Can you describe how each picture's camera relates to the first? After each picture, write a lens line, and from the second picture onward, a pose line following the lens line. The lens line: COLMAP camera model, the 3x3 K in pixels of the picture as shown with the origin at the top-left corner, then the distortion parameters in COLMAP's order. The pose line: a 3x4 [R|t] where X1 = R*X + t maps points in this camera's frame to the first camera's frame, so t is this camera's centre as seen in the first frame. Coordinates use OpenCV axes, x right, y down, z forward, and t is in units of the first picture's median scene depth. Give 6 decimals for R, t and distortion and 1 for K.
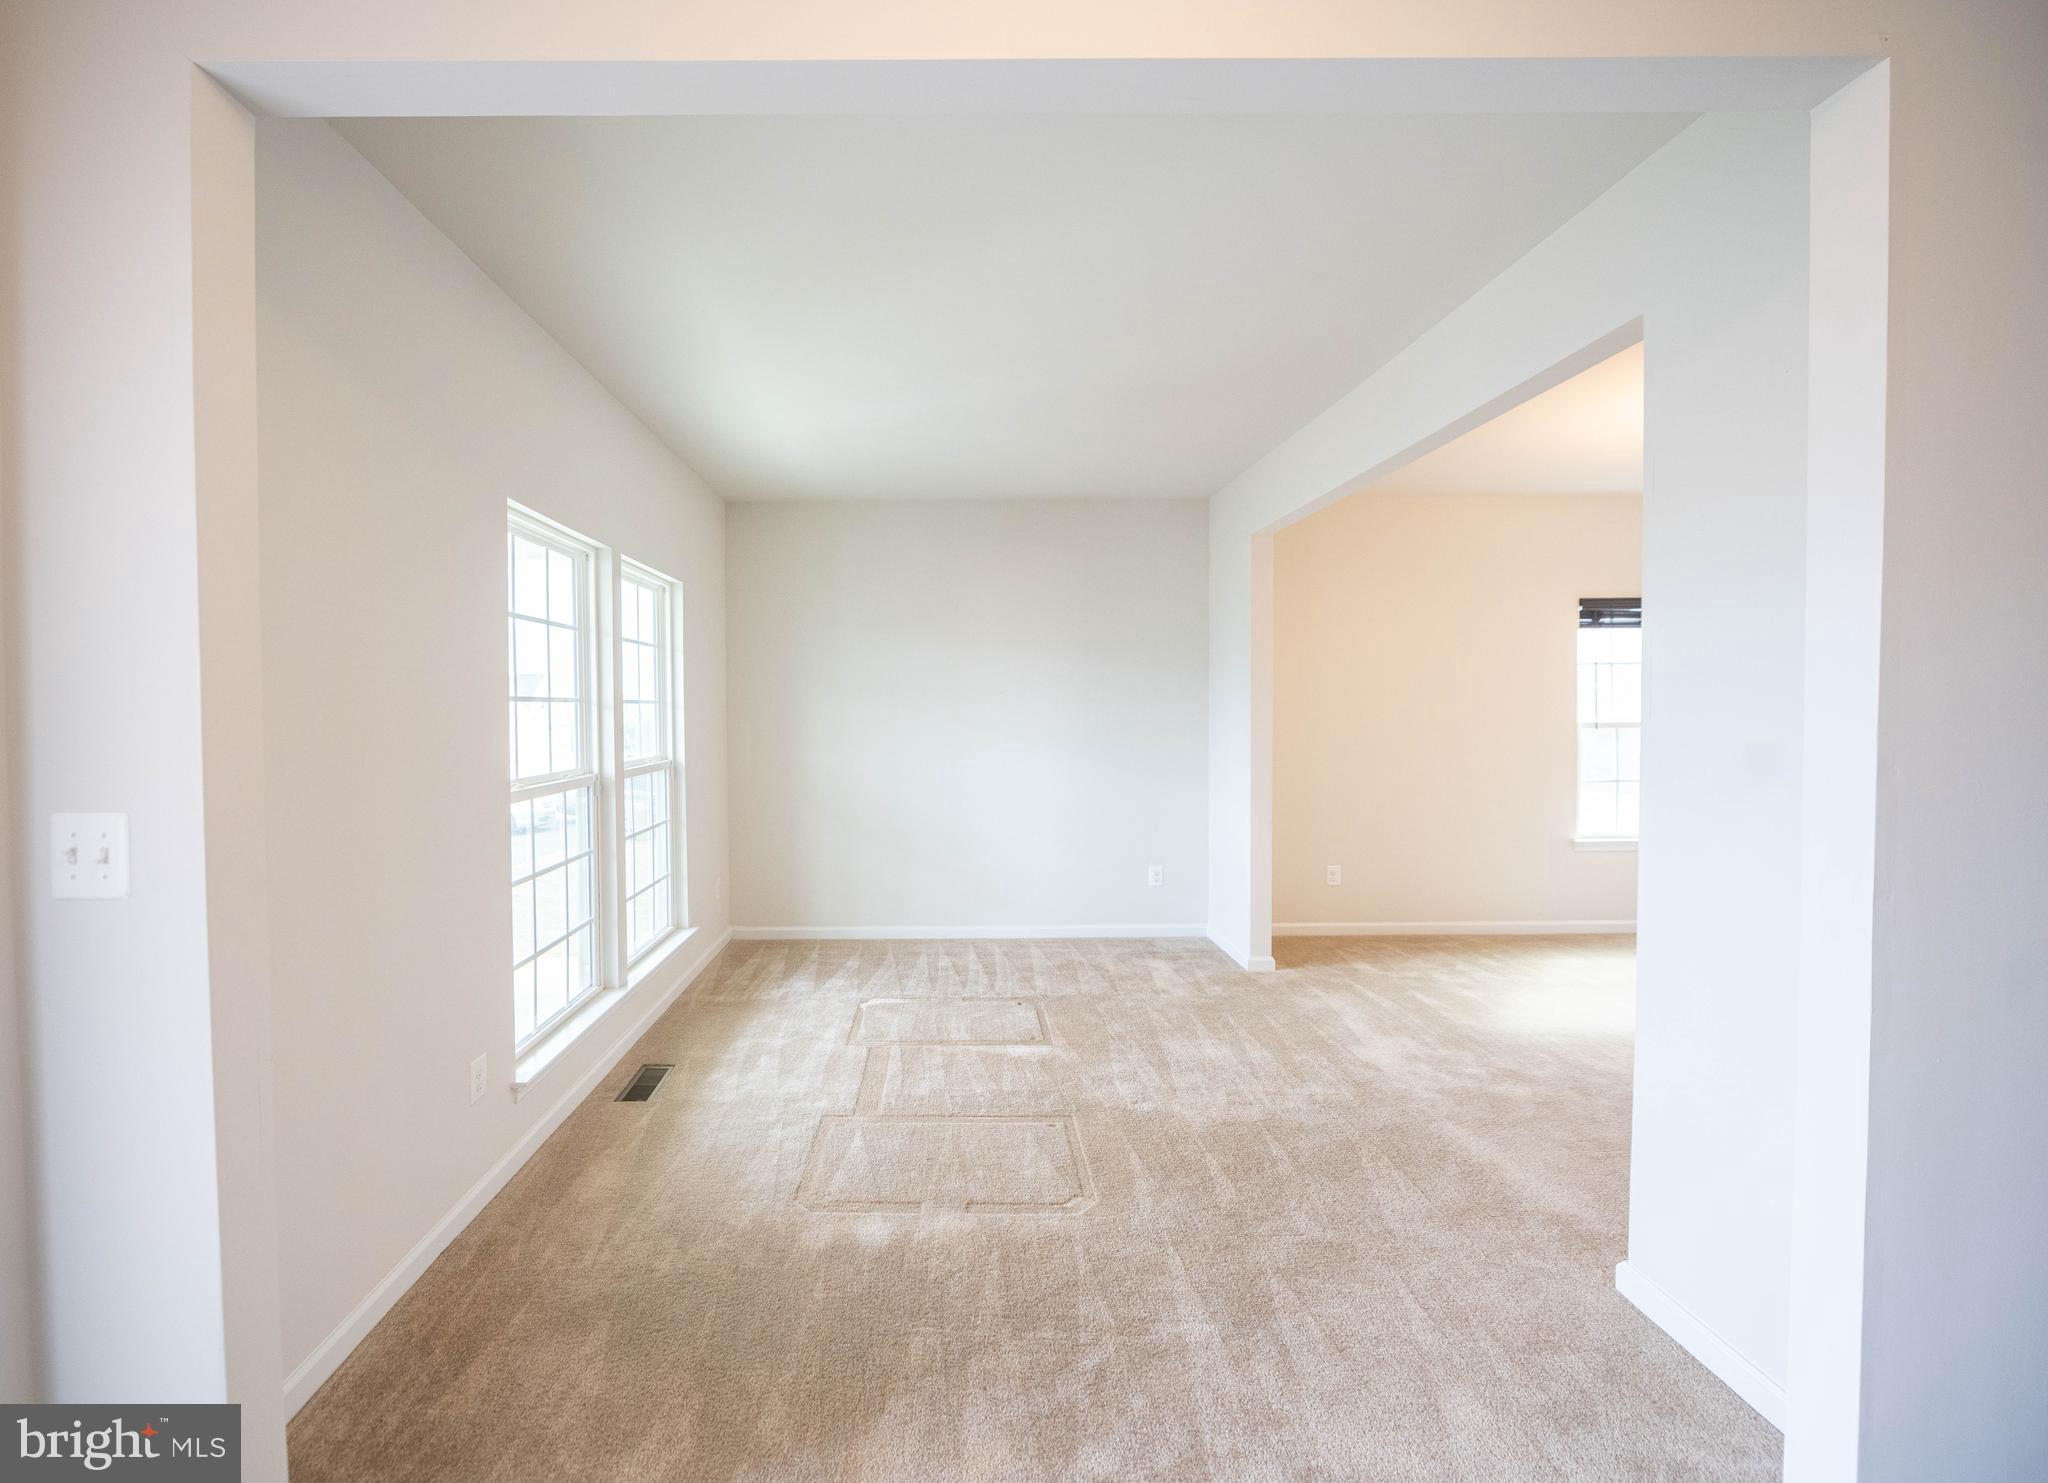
lens RADIAL K [[880.3, 0, 1030.4], [0, 880.3, 742.8], [0, 0, 1]] dist [-0.003253, -0.000604]
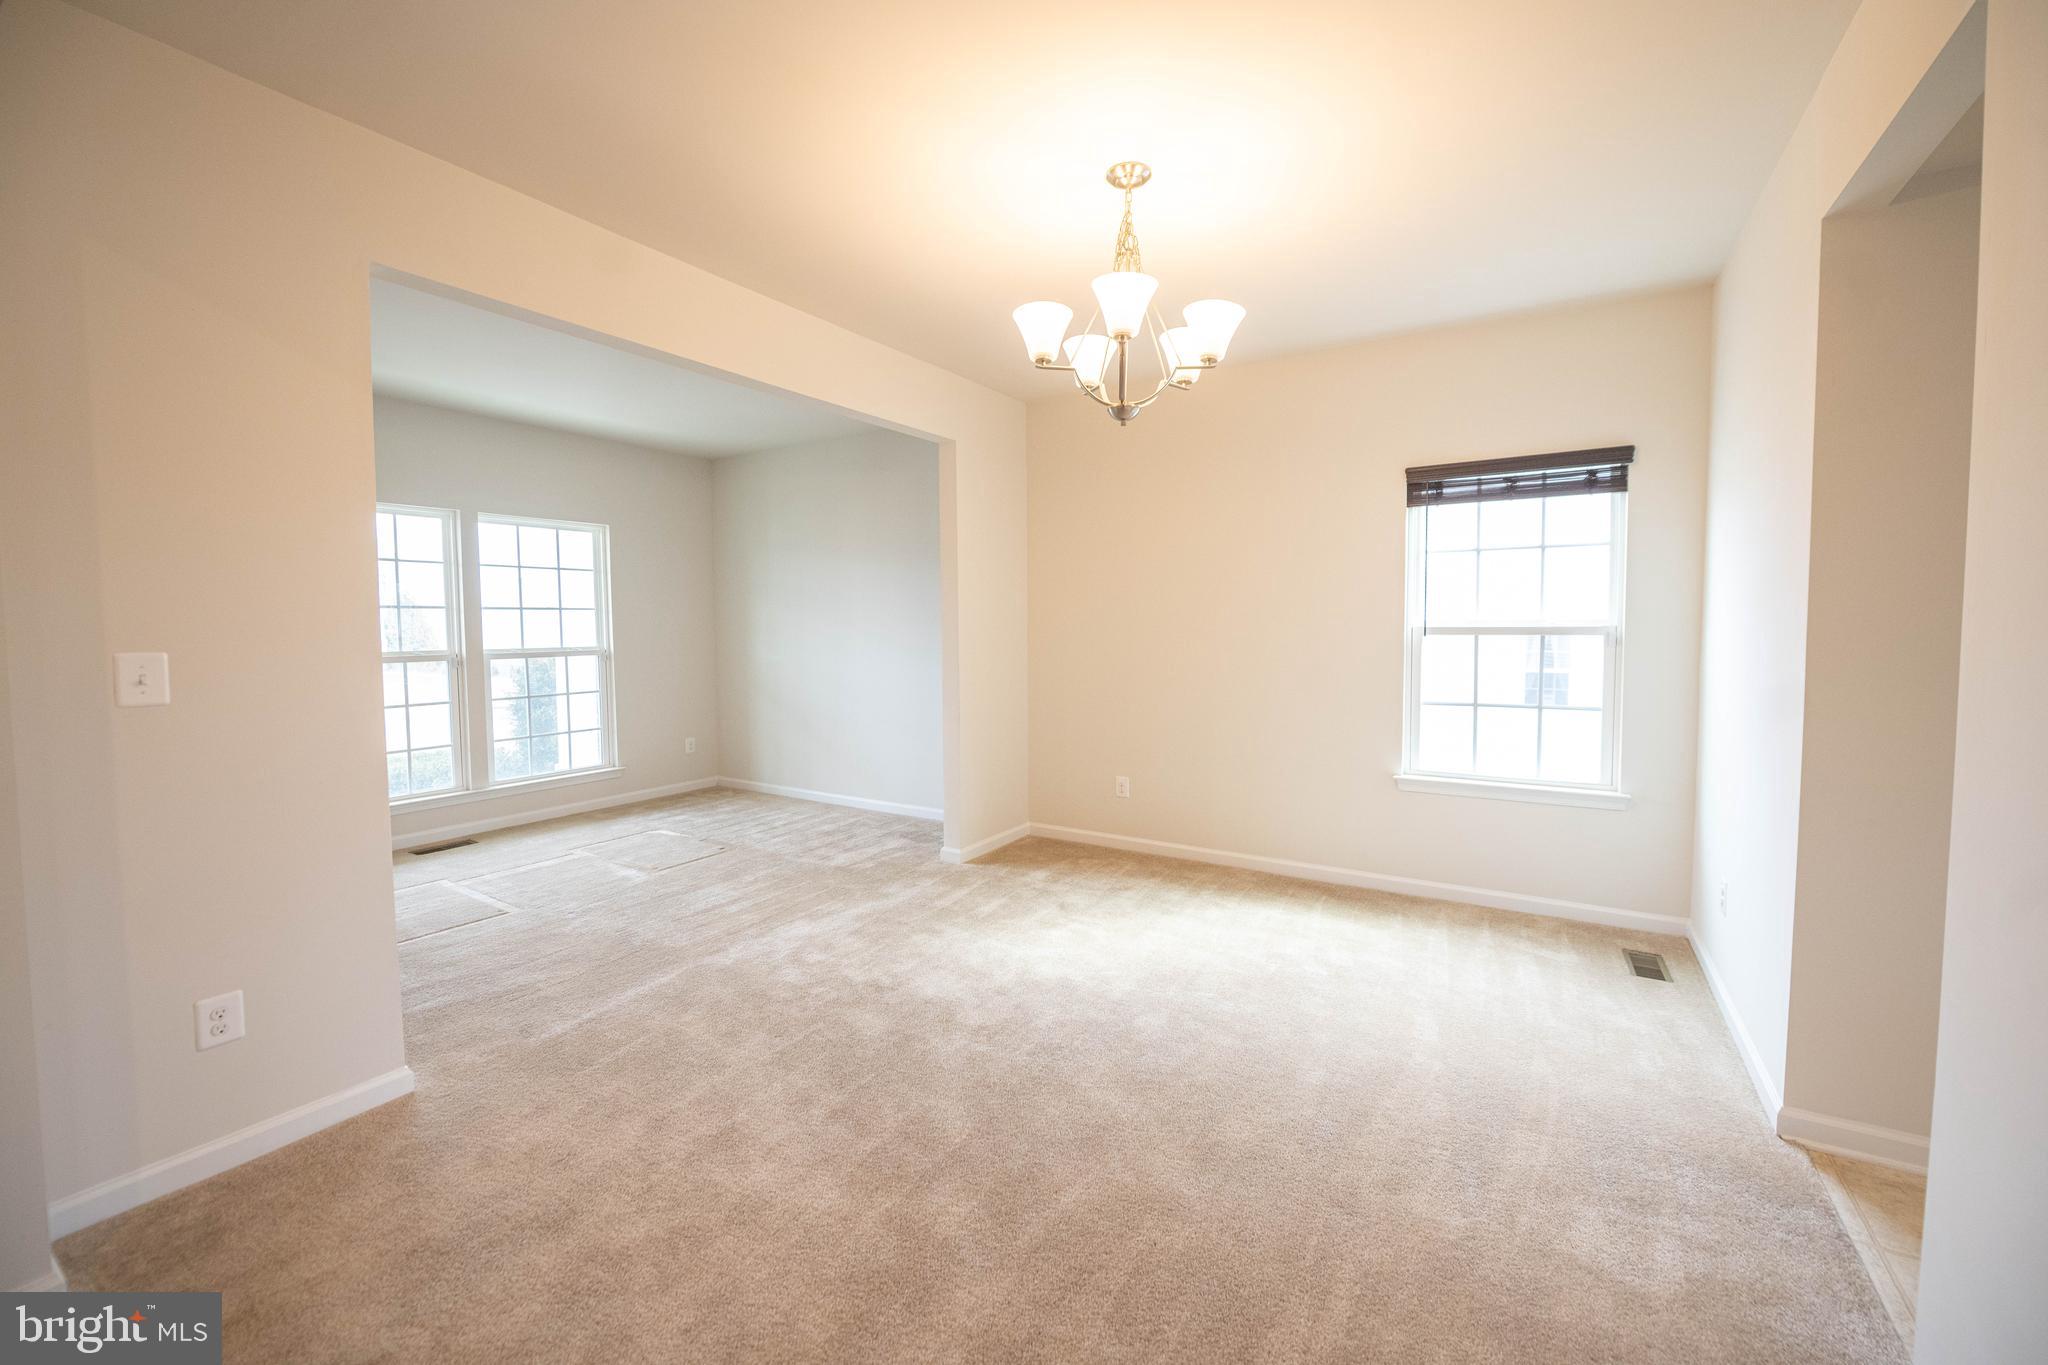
lens RADIAL K [[805.6, 0, 1025.6], [0, 805.6, 682.1], [0, 0, 1]] dist [-0.007039, -0.001368]
pose [[0.839199, 0.038268, -0.542476, 0.902736], [-0.022969, 0.999125, 0.034949, 0.010863], [0.543339, -0.016869, 0.839344, 0.262805]]
